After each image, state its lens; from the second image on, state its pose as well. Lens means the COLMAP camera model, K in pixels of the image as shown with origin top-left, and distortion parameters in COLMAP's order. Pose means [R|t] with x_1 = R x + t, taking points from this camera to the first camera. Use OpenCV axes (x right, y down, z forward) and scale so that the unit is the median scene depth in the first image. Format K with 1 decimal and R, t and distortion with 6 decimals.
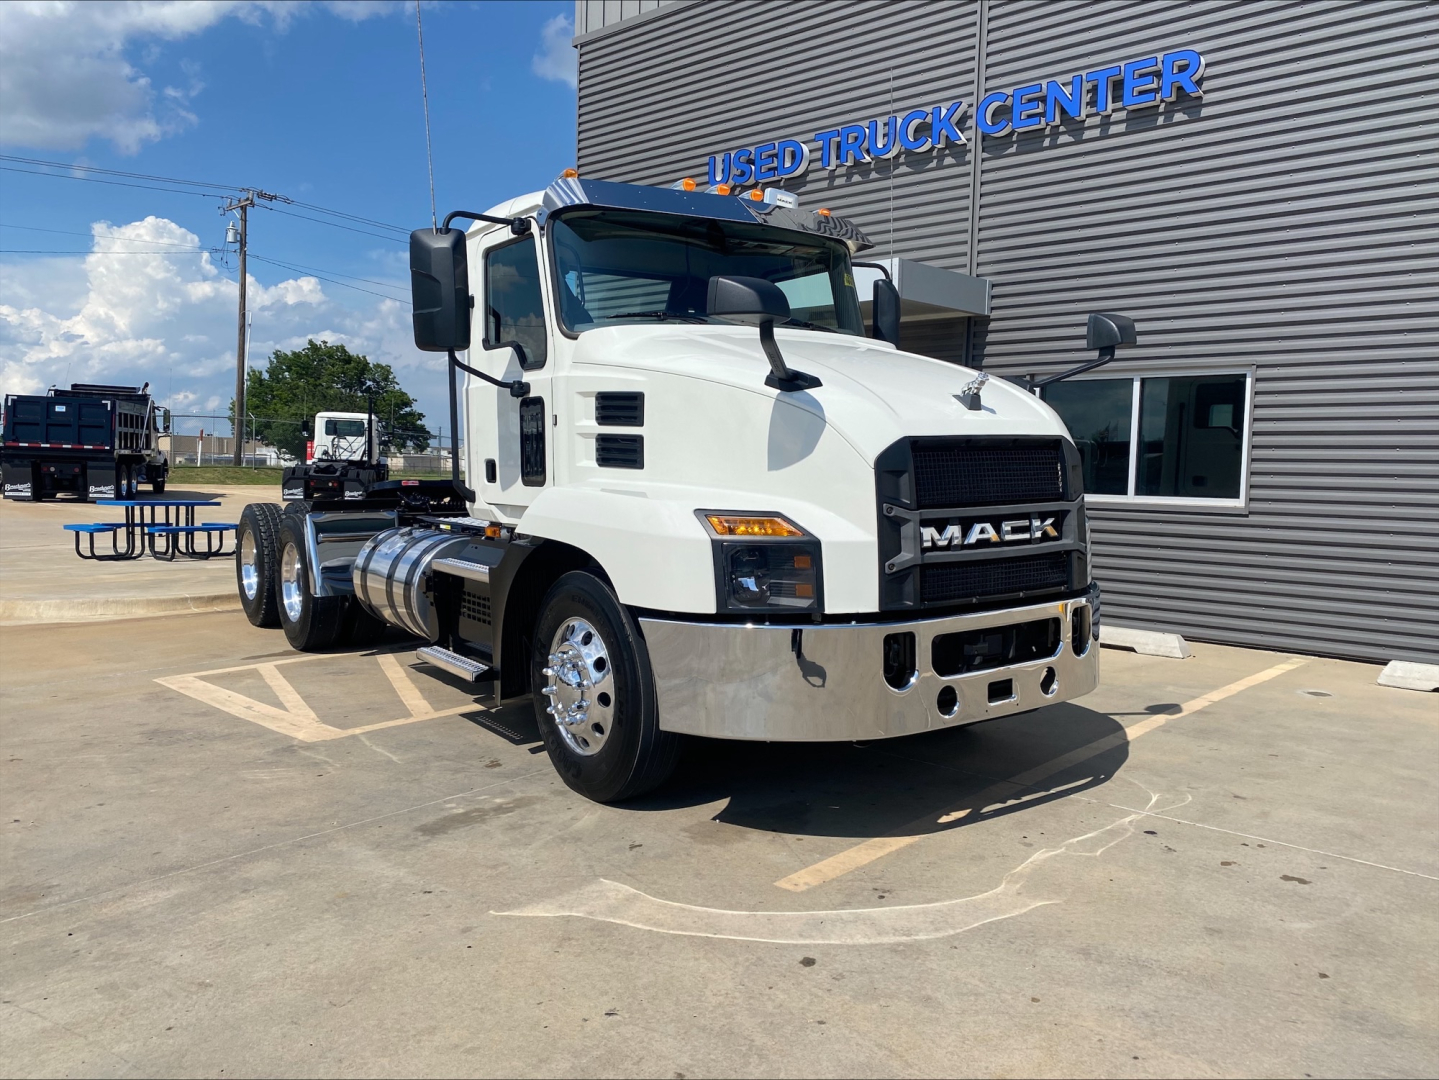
lens RADIAL K [[1103.5, 0, 719.5], [0, 1103.5, 540.0], [0, 0, 1]] dist [0.011502, -0.005780]
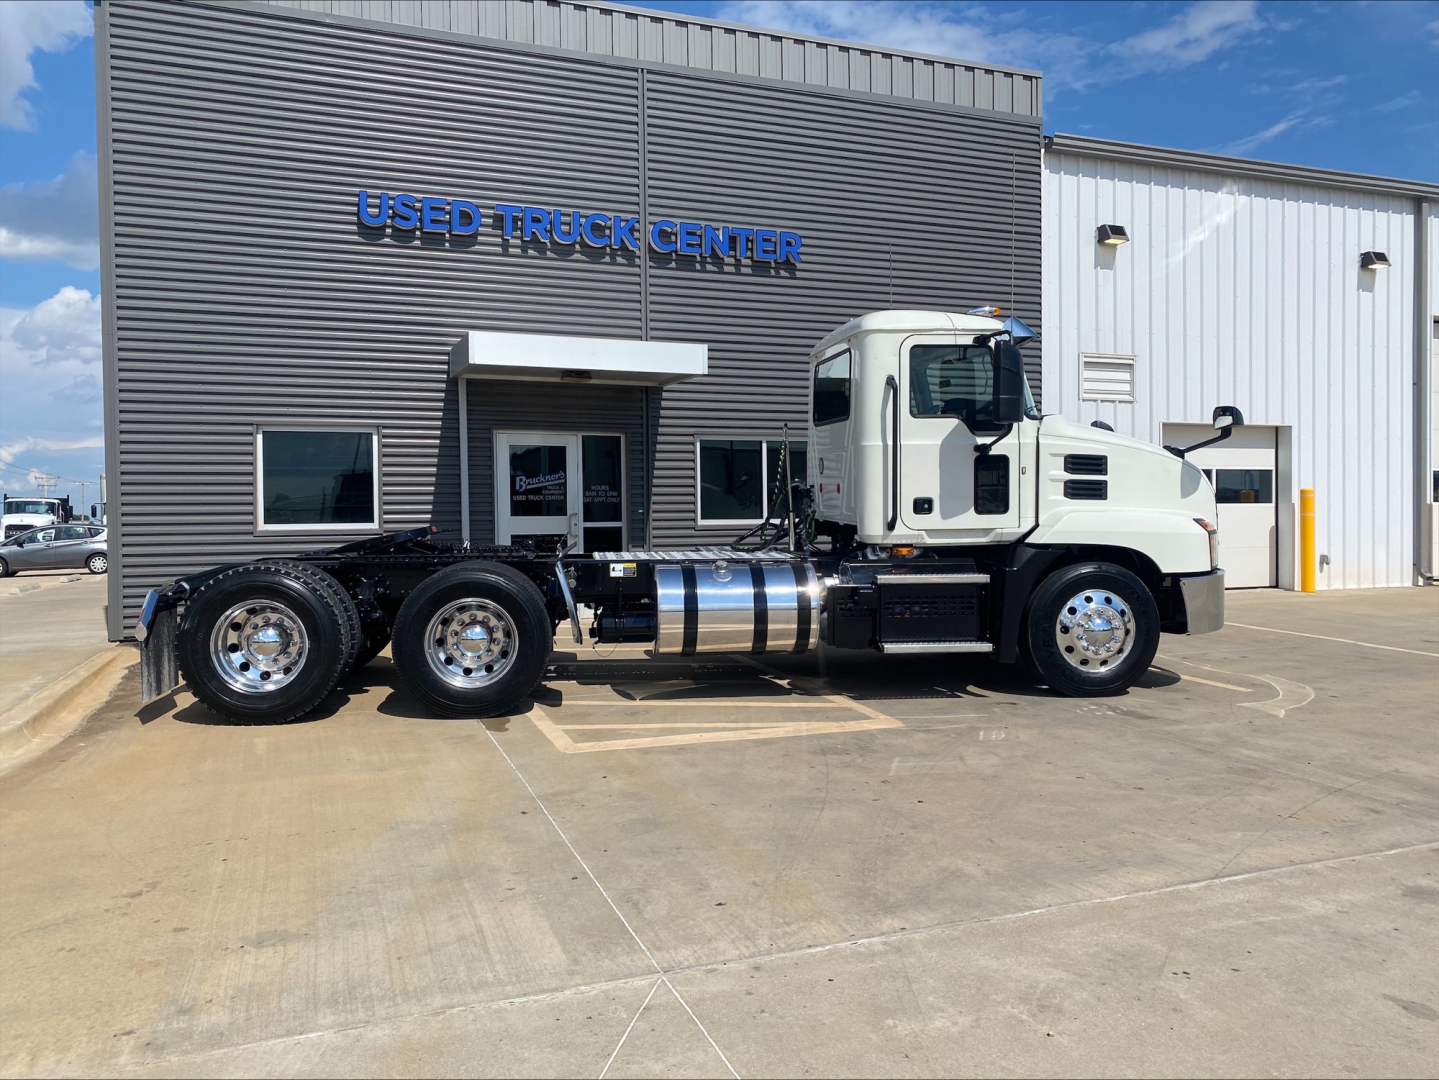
lens RADIAL K [[1086.7, 0, 730.7], [0, 1086.7, 544.8], [0, 0, 1]] dist [0.070842, -0.112568]
pose [[0.459229, -0.050090, 0.886905, -0.904001], [0.076411, 0.996936, 0.016740, -0.032509], [-0.885026, 0.060082, 0.461649, 0.352894]]
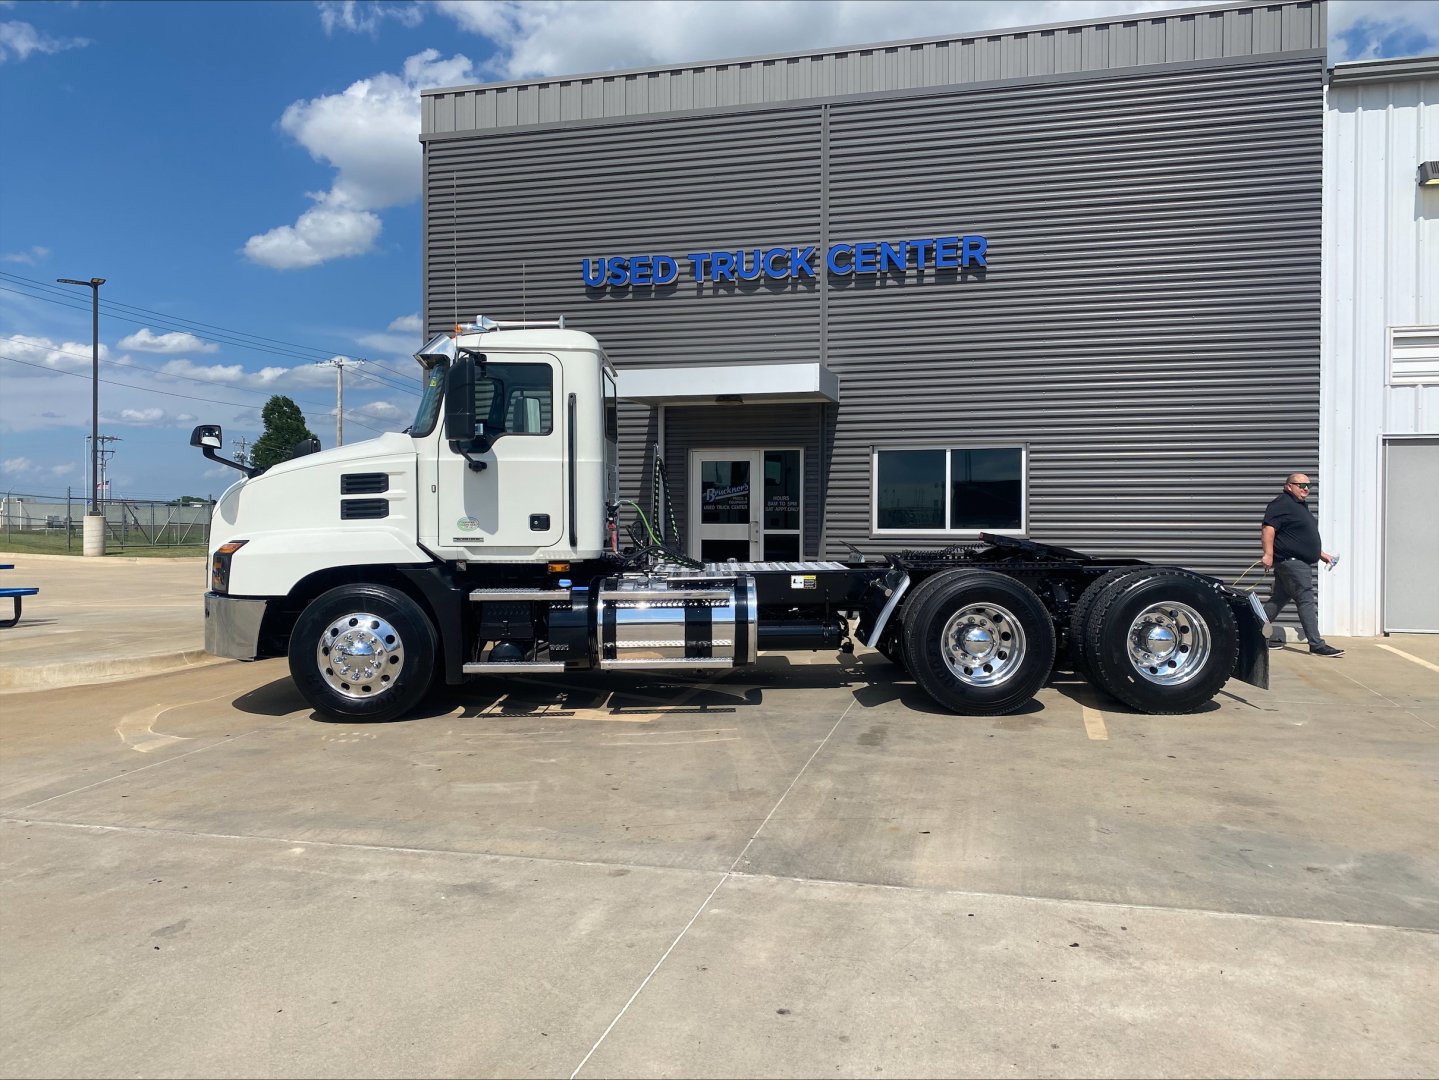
lens RADIAL K [[1086.7, 0, 730.7], [0, 1086.7, 544.8], [0, 0, 1]] dist [0.070842, -0.112568]
pose [[0.888901, -0.032616, 0.456936, -0.521245], [0.048892, 0.998520, -0.023839, 0.000850], [-0.455482, 0.043531, 0.889180, -0.146863]]
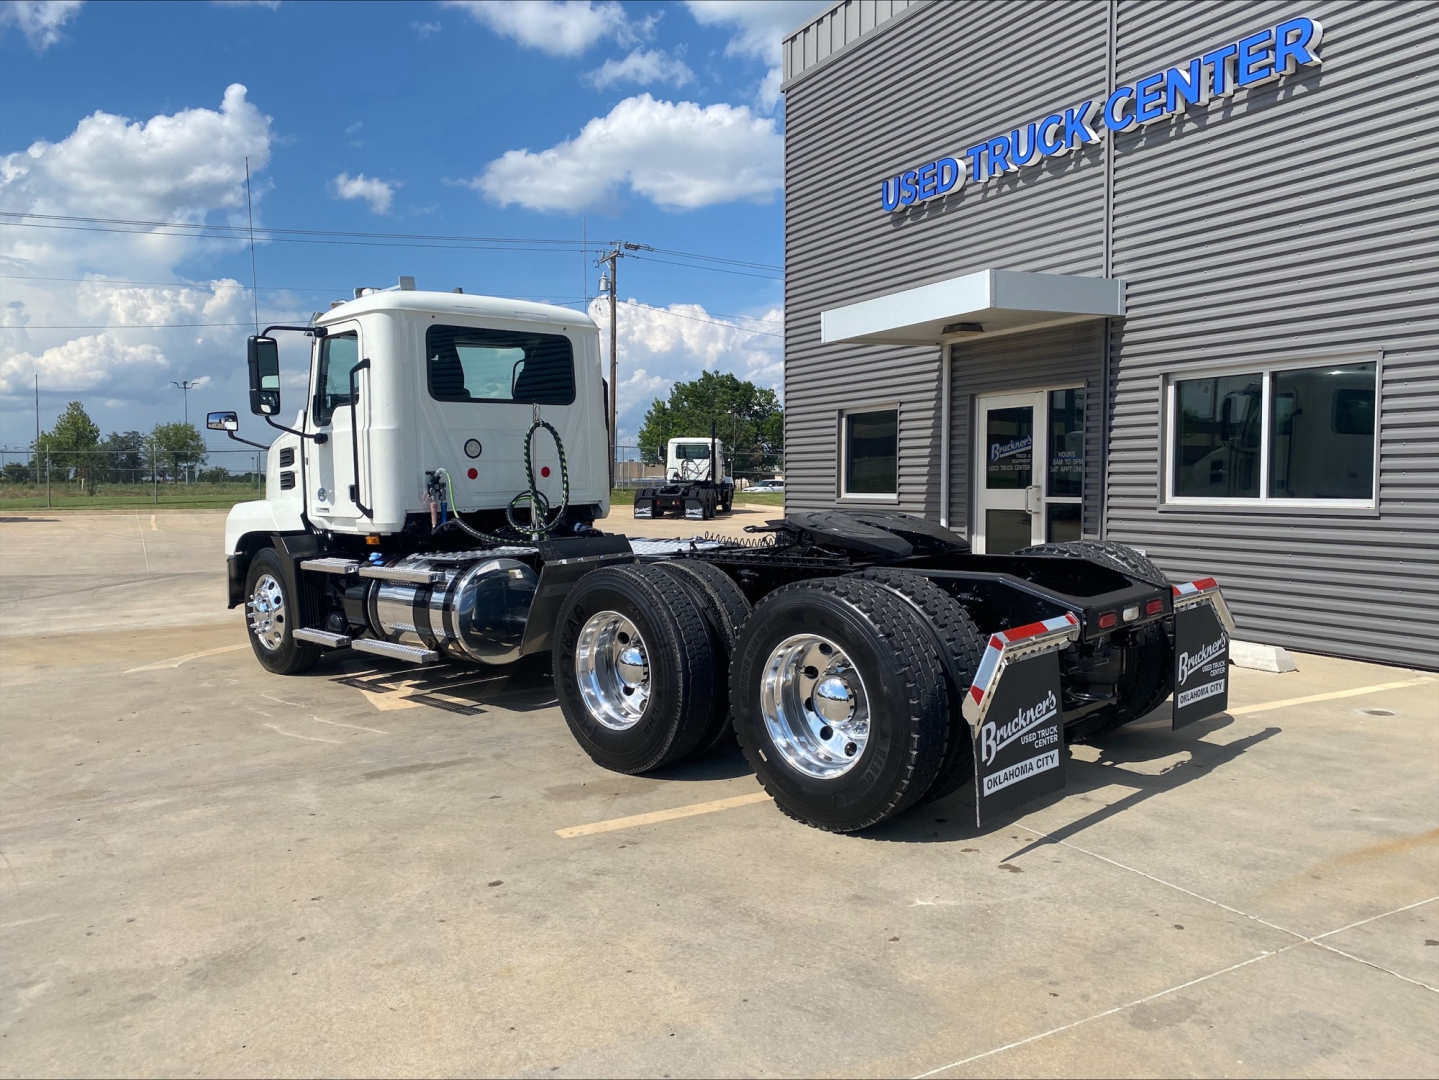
lens RADIAL K [[1098.1, 0, 729.0], [0, 1098.1, 536.7], [0, 0, 1]] dist [0.021074, -0.022585]
pose [[0.939633, -0.010664, -0.342018, 0.255279], [0.005217, 0.999845, -0.016844, 0.005240], [0.342145, 0.014043, 0.939542, -0.025263]]
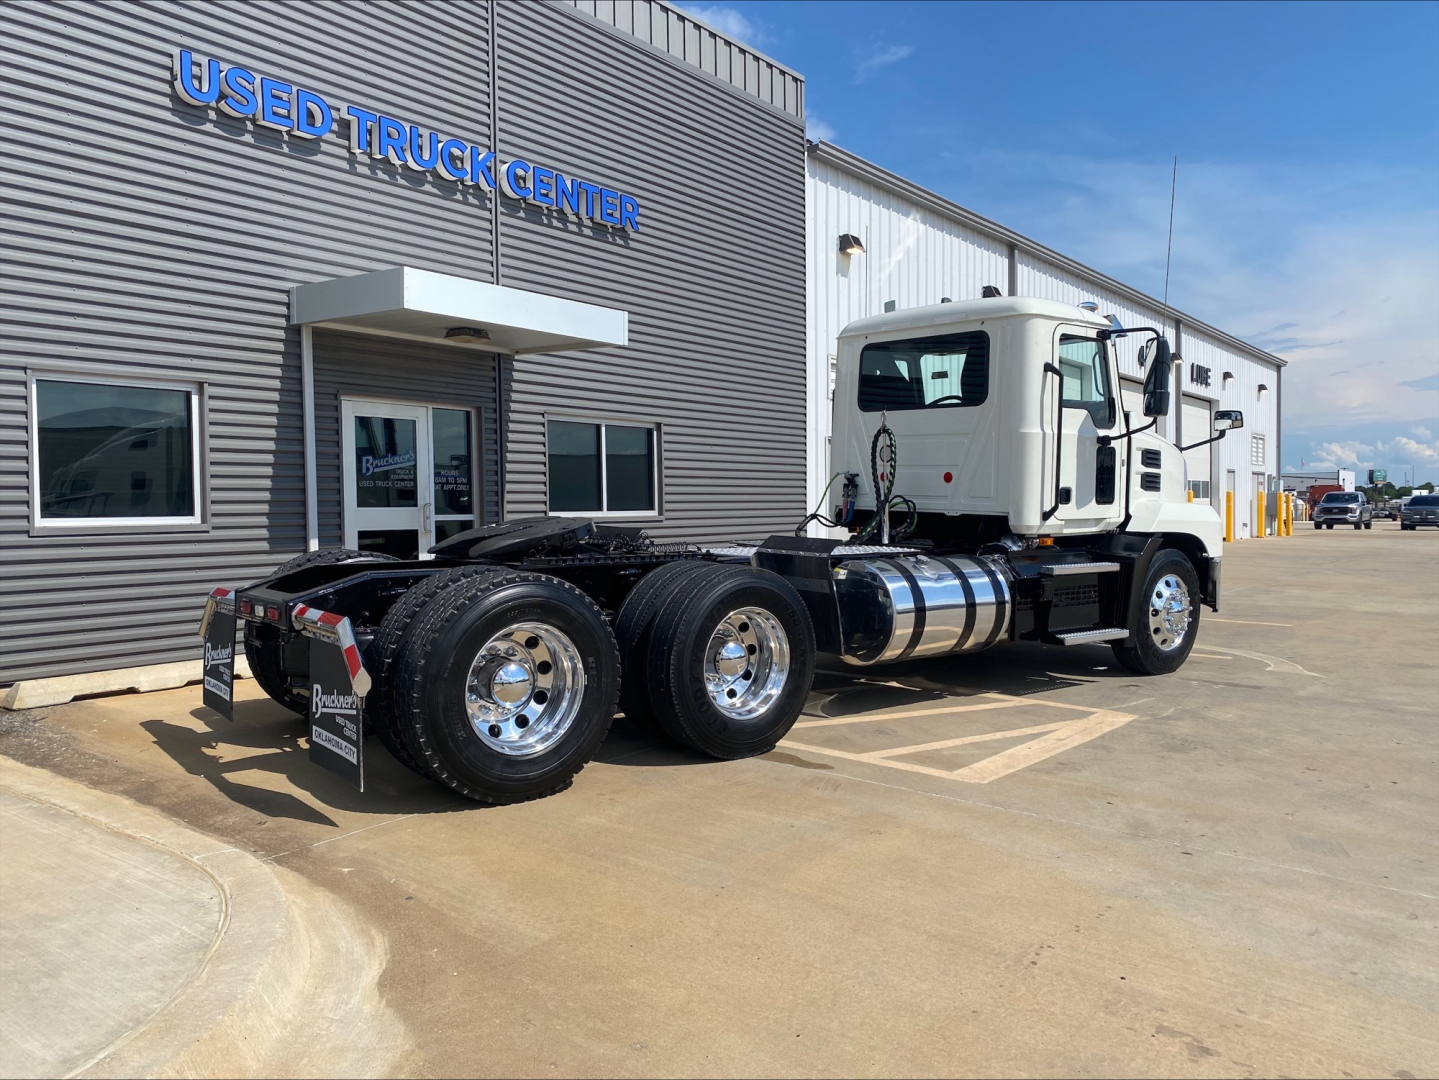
lens RADIAL K [[1098.1, 0, 729.0], [0, 1098.1, 536.7], [0, 0, 1]] dist [0.021074, -0.022585]
pose [[-0.070098, -0.050355, 0.996268, -0.916235], [0.070490, 0.995978, 0.055300, -0.069141], [-0.995046, 0.074103, -0.066267, 0.899027]]
